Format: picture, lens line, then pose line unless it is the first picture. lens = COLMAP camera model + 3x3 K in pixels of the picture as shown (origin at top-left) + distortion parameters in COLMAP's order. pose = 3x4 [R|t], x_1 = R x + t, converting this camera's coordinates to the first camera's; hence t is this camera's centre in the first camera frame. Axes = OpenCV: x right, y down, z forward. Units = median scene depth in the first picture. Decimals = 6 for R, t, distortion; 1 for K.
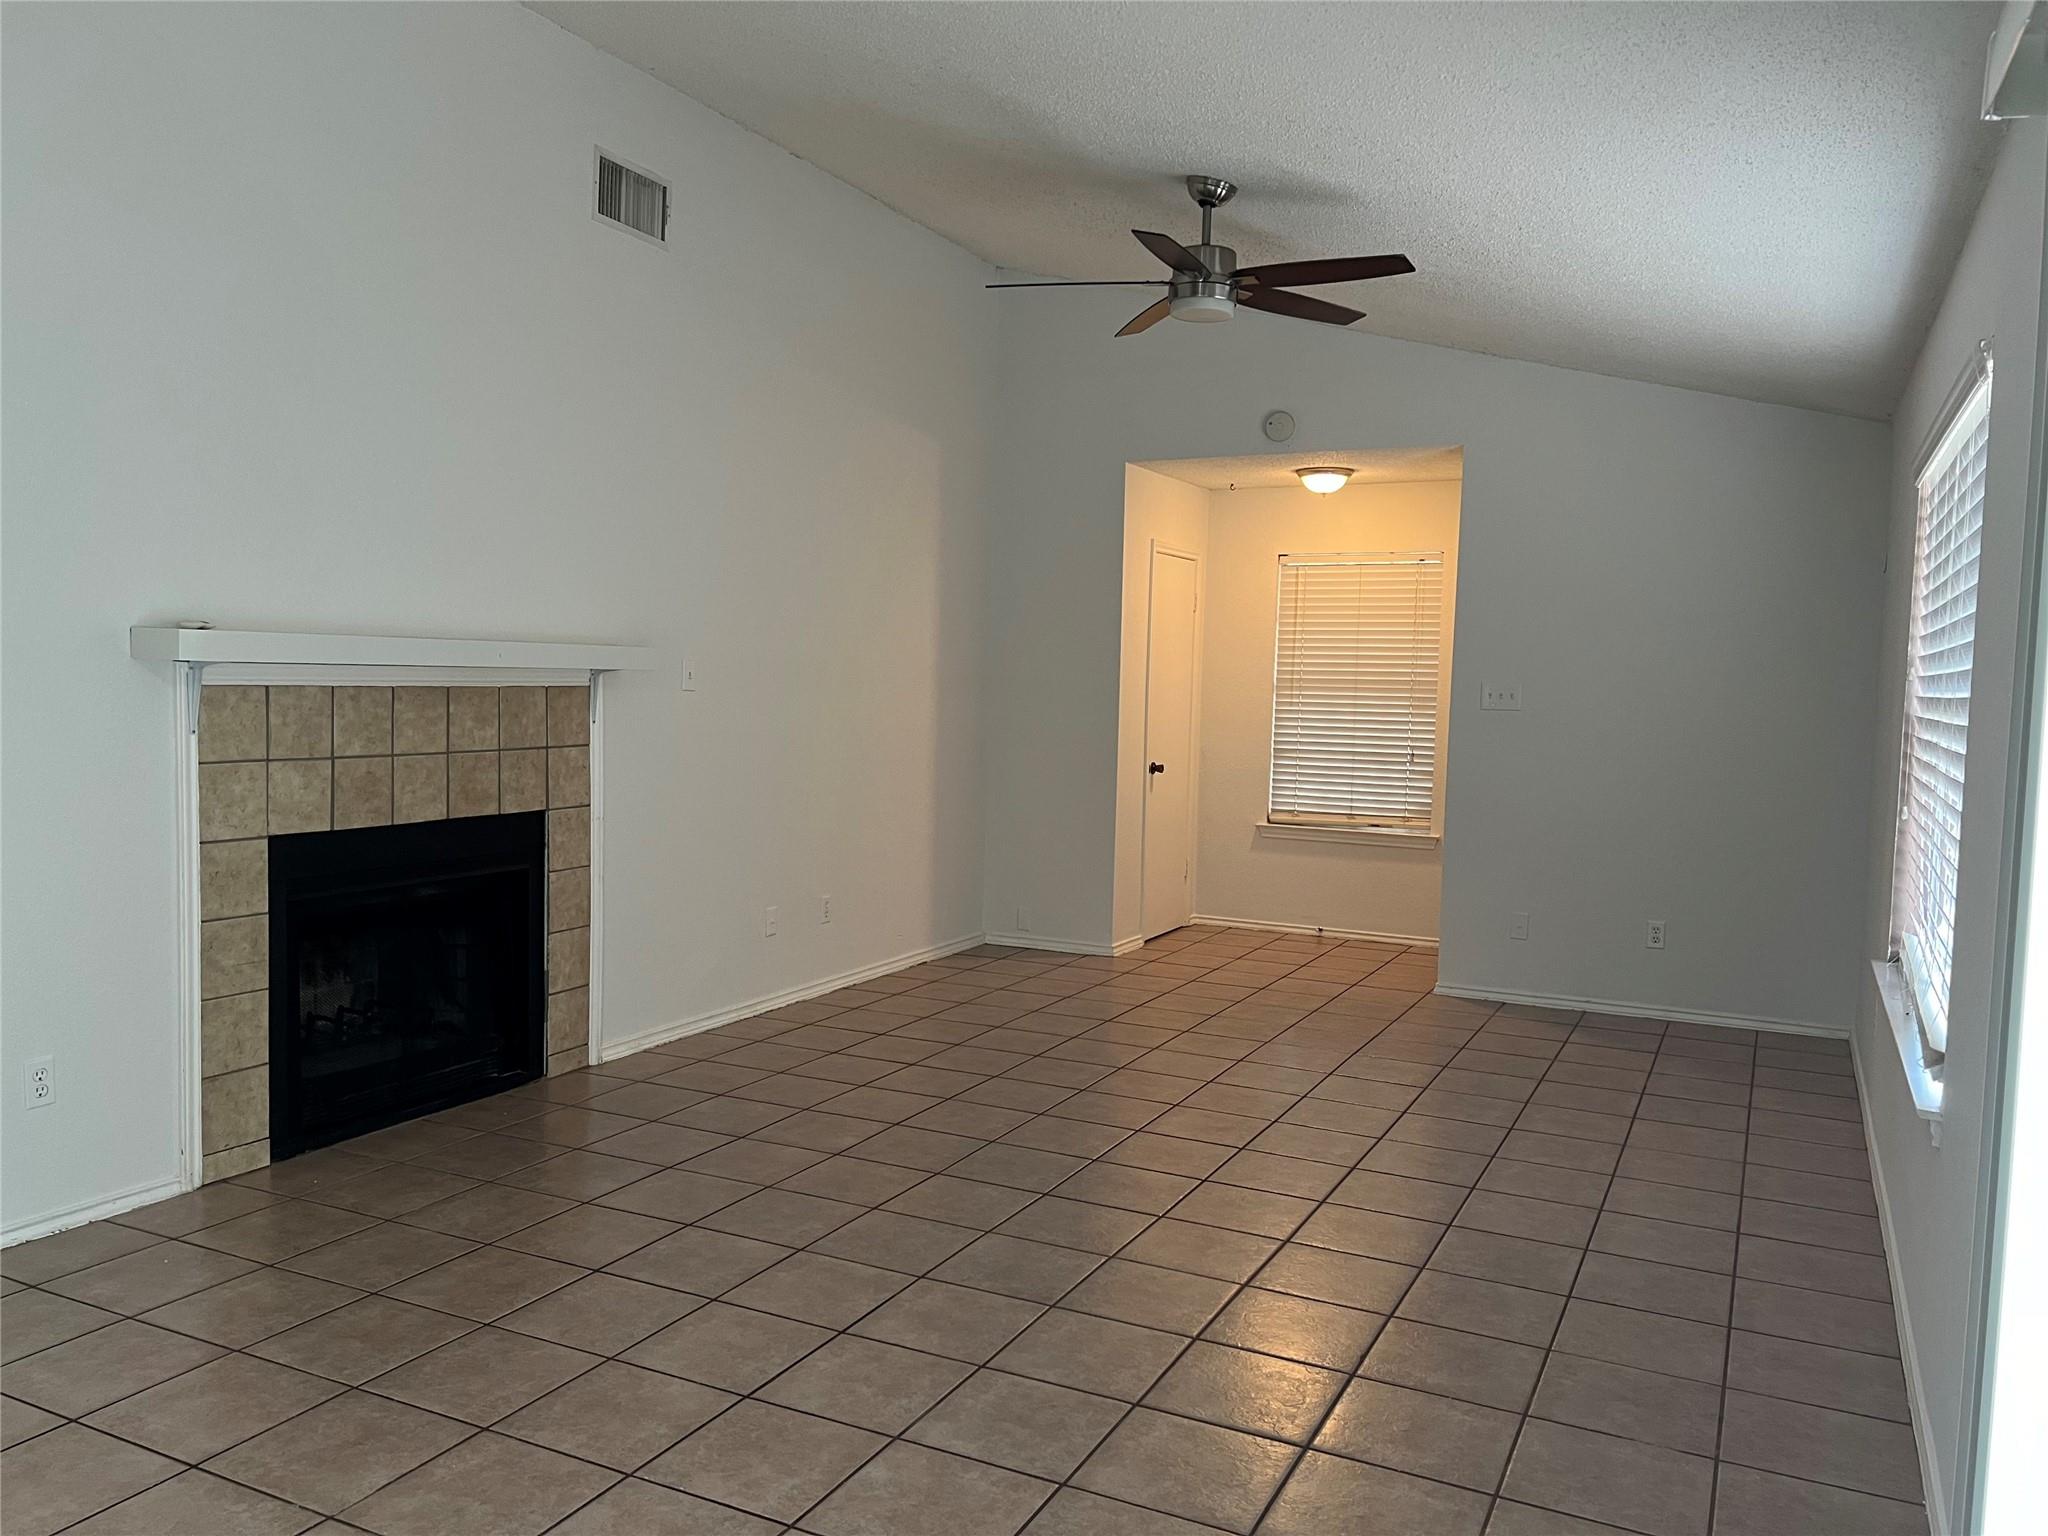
lens RADIAL K [[1549.9, 0, 1023.3], [0, 1549.9, 775.7], [0, 0, 1]] dist [0.021309, -0.027643]
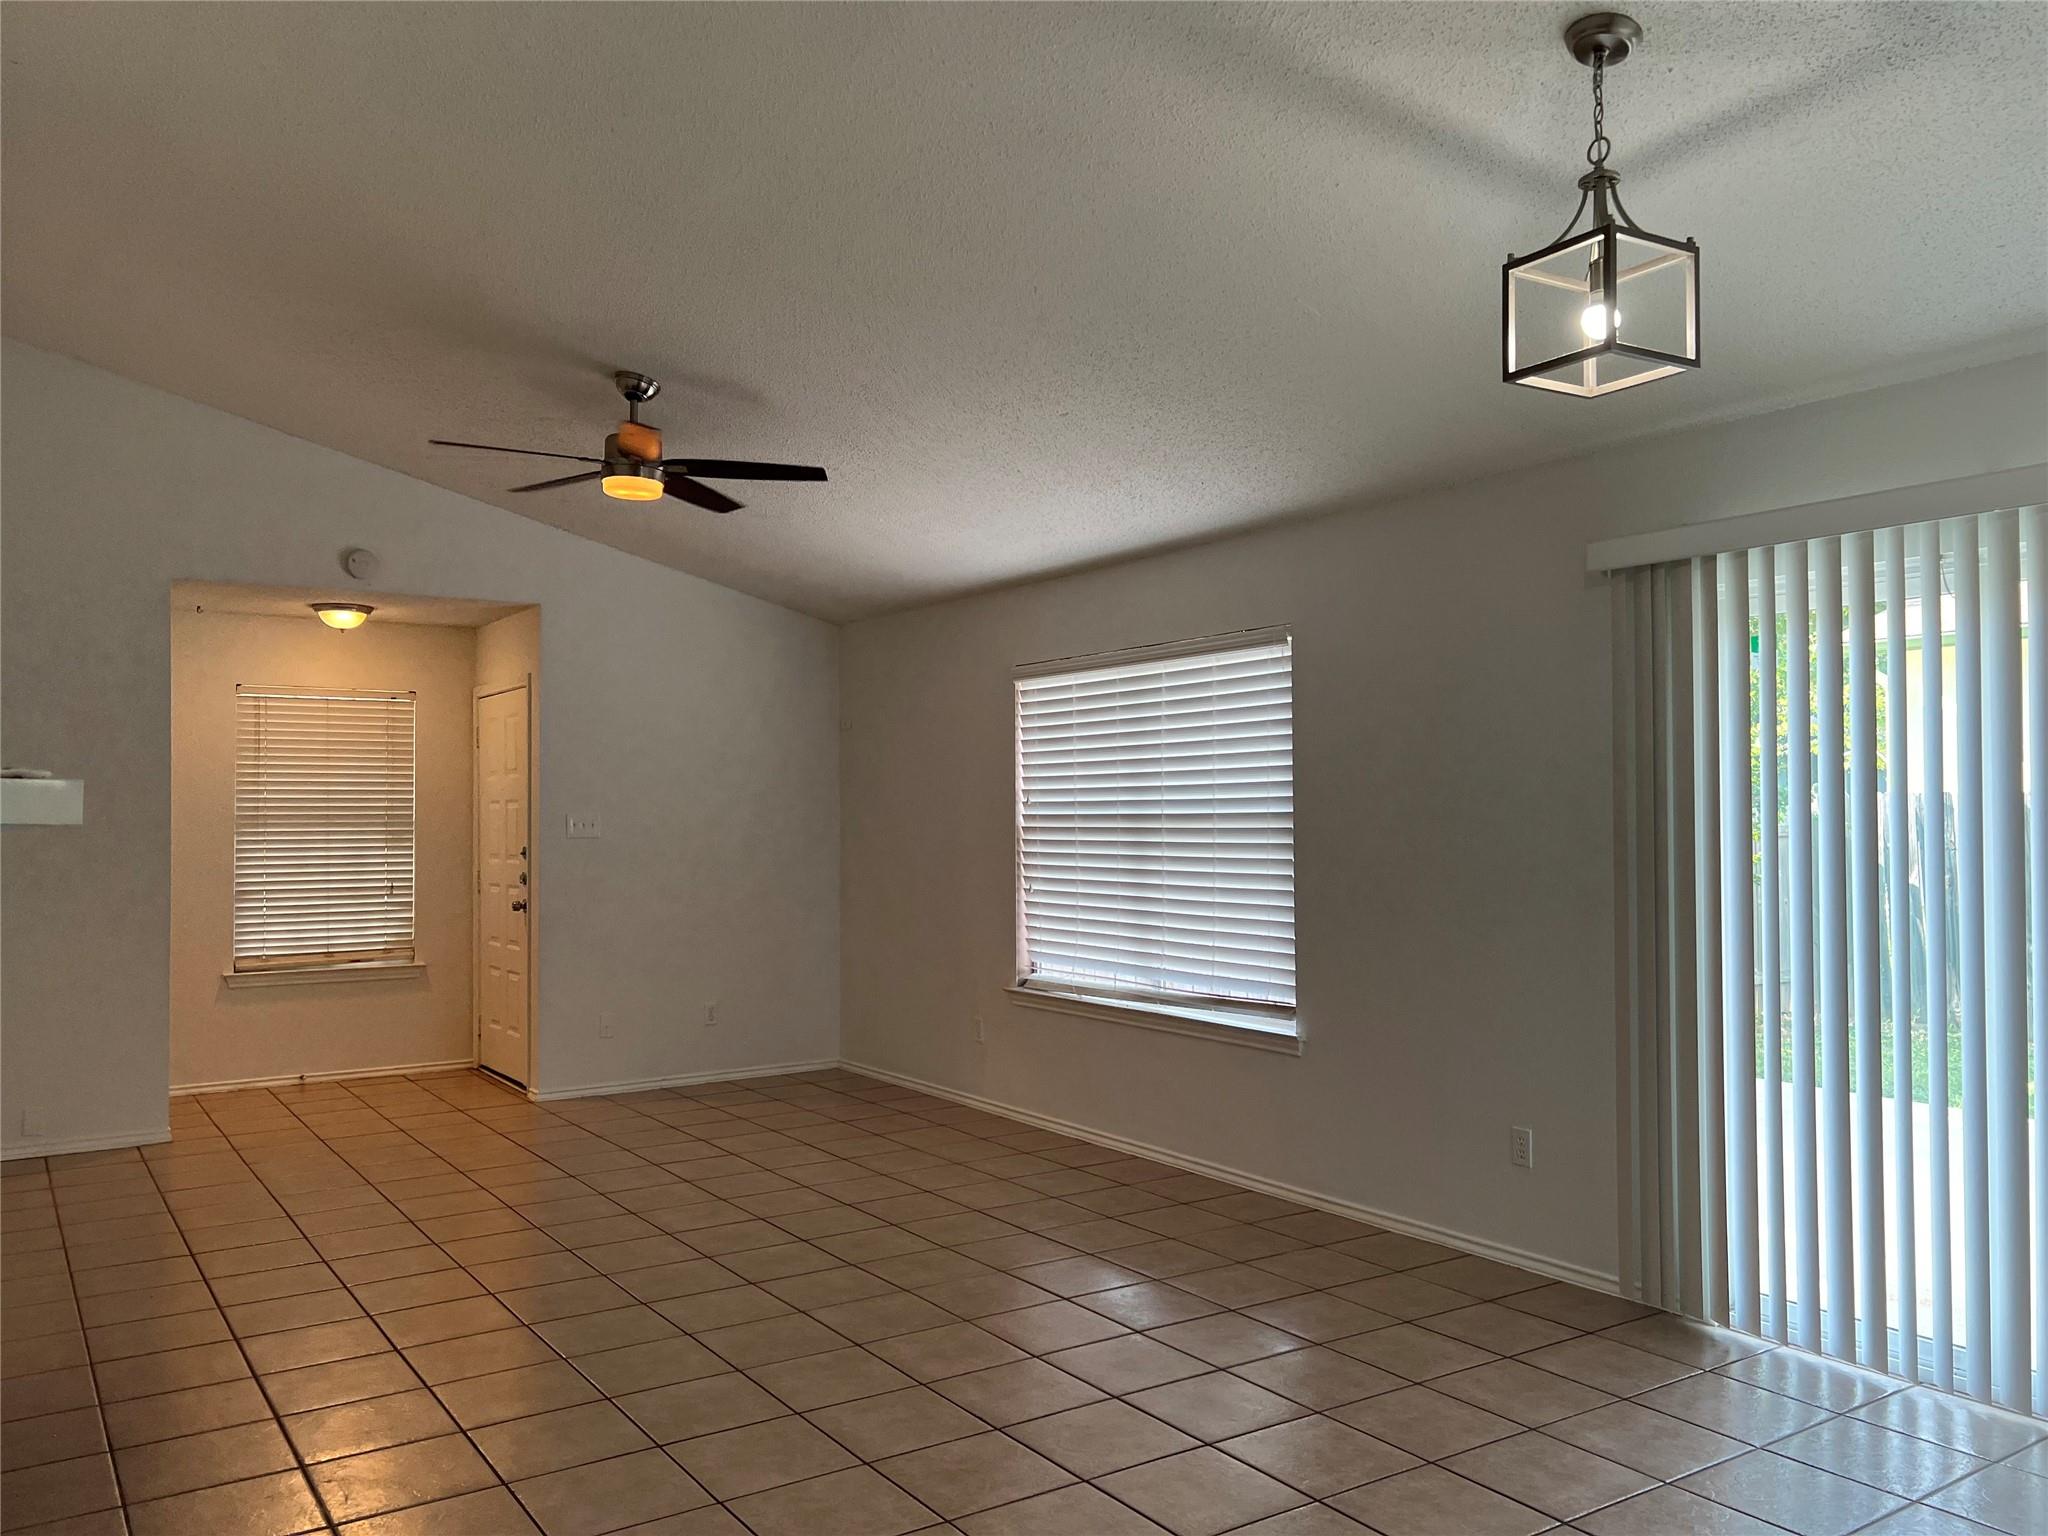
lens RADIAL K [[1549.9, 0, 1022.2], [0, 1549.9, 769.3], [0, 0, 1]] dist [0.021309, -0.027643]
pose [[0.498365, -0.002009, 0.866965, -0.454100], [0.074607, 0.996387, -0.040578, -0.019192], [-0.863751, 0.084904, 0.496715, 0.135122]]
